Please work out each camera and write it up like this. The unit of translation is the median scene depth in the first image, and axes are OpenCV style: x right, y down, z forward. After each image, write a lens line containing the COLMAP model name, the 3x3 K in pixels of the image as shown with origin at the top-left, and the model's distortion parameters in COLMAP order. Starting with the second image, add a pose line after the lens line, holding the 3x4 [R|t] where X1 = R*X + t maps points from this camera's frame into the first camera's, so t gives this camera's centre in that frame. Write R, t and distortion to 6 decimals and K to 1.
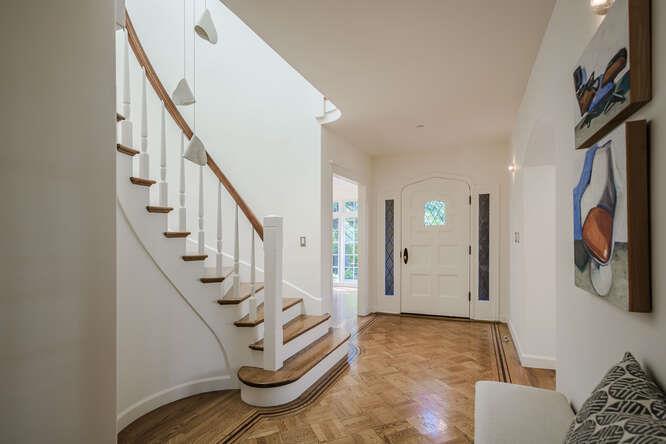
lens RADIAL K [[349.0, 0, 335.2], [0, 349.0, 248.9], [0, 0, 1]] dist [-0.002349, 0.000866]
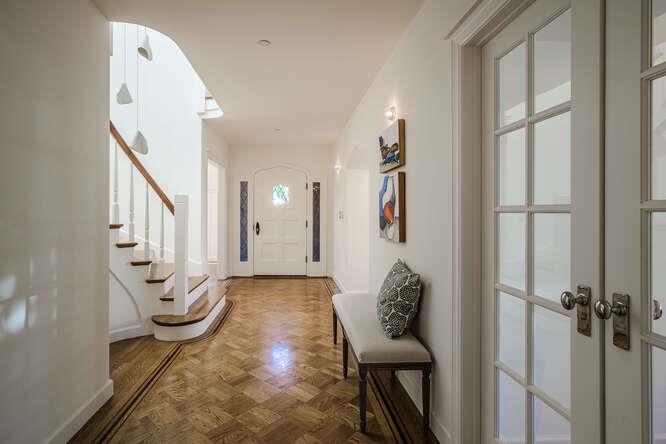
lens RADIAL K [[334.8, 0, 331.6], [0, 334.8, 211.4], [0, 0, 1]] dist [-0.002329, -0.000163]
pose [[0.880350, 0.025067, 0.473662, -0.219248], [-0.005971, 0.999109, -0.041777, 0.013366], [-0.474287, 0.033950, 0.879715, -0.268180]]
